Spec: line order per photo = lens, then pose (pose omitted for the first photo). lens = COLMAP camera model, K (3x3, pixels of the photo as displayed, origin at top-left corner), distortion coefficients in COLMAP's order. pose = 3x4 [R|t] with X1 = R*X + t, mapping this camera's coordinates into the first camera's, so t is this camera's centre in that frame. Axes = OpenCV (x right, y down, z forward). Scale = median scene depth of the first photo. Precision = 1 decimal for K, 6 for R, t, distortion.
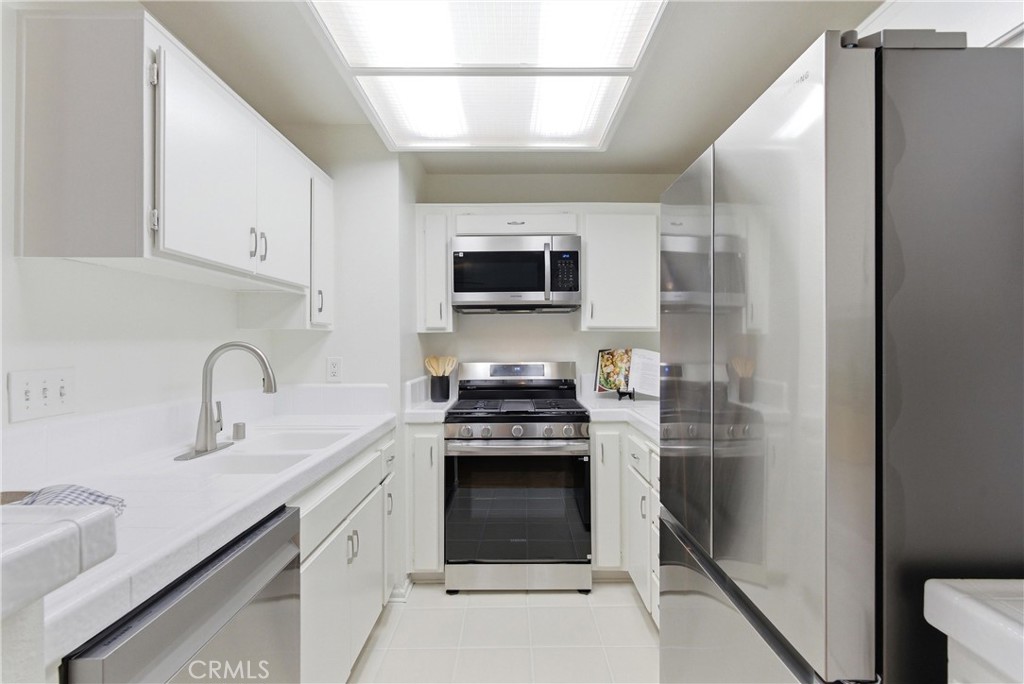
lens RADIAL K [[463.3, 0, 516.1], [0, 463.3, 340.3], [0, 0, 1]] dist [0.000628, 0.000679]
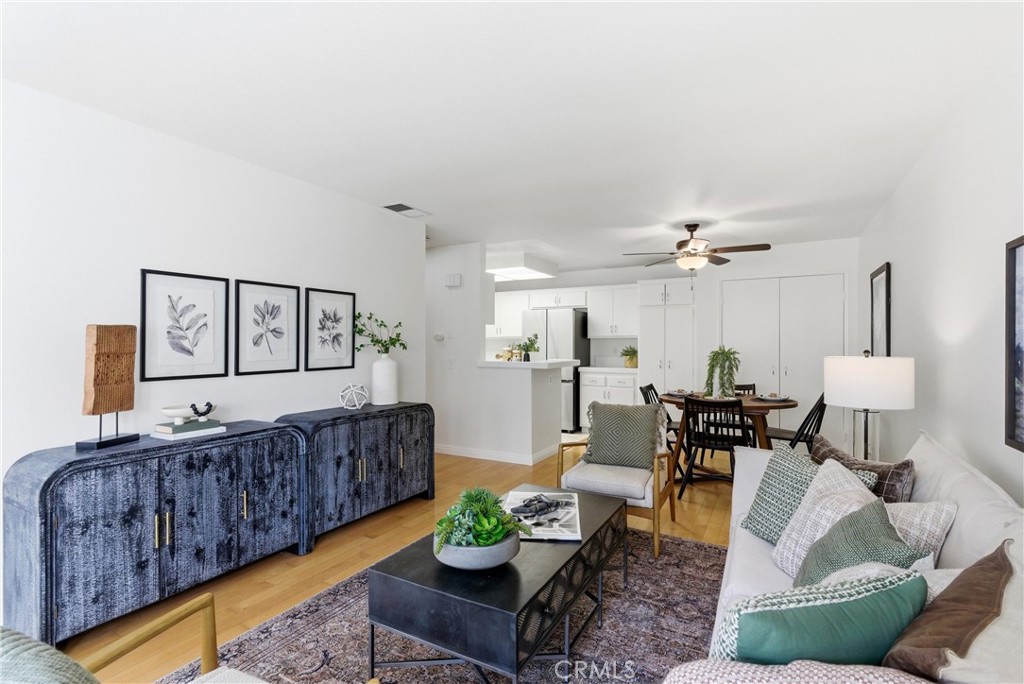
lens RADIAL K [[479.1, 0, 517.2], [0, 479.1, 340.7], [0, 0, 1]] dist [0.001537, 0.000210]
pose [[0.485159, 0.004654, 0.874414, -2.358135], [-0.006753, 0.999976, -0.001575, -0.002860], [-0.874400, -0.005141, 0.485178, -0.757980]]
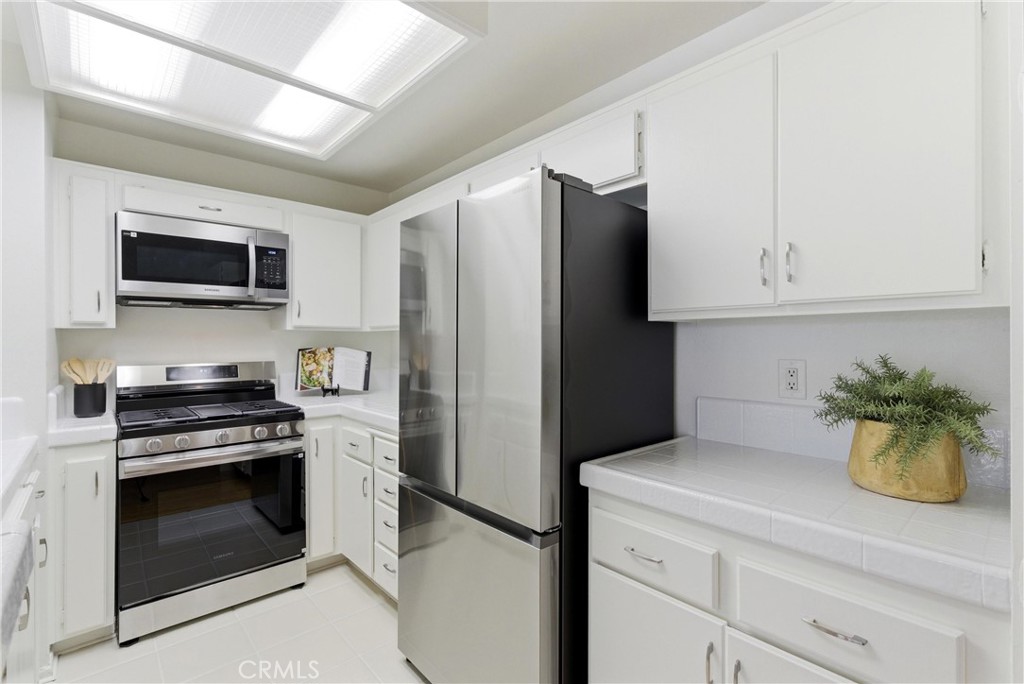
lens RADIAL K [[463.3, 0, 516.1], [0, 463.3, 340.3], [0, 0, 1]] dist [0.000628, 0.000679]
pose [[0.744554, 0.002896, 0.667556, -0.174179], [-0.004728, 0.999988, 0.000935, -0.000956], [-0.667545, -0.003853, 0.744559, -0.074532]]
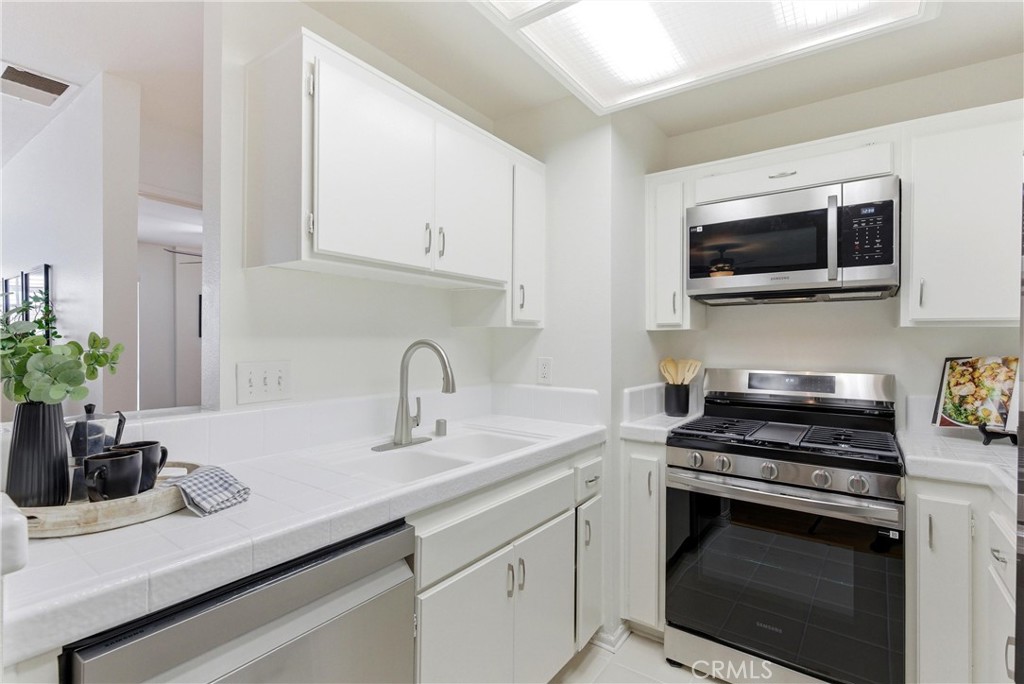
lens RADIAL K [[479.1, 0, 517.2], [0, 479.1, 340.7], [0, 0, 1]] dist [0.001537, 0.000210]
pose [[0.809381, 0.009201, -0.587212, 0.114426], [-0.007113, 0.999958, 0.005864, -0.001536], [0.587241, -0.000570, 0.809412, 0.186770]]
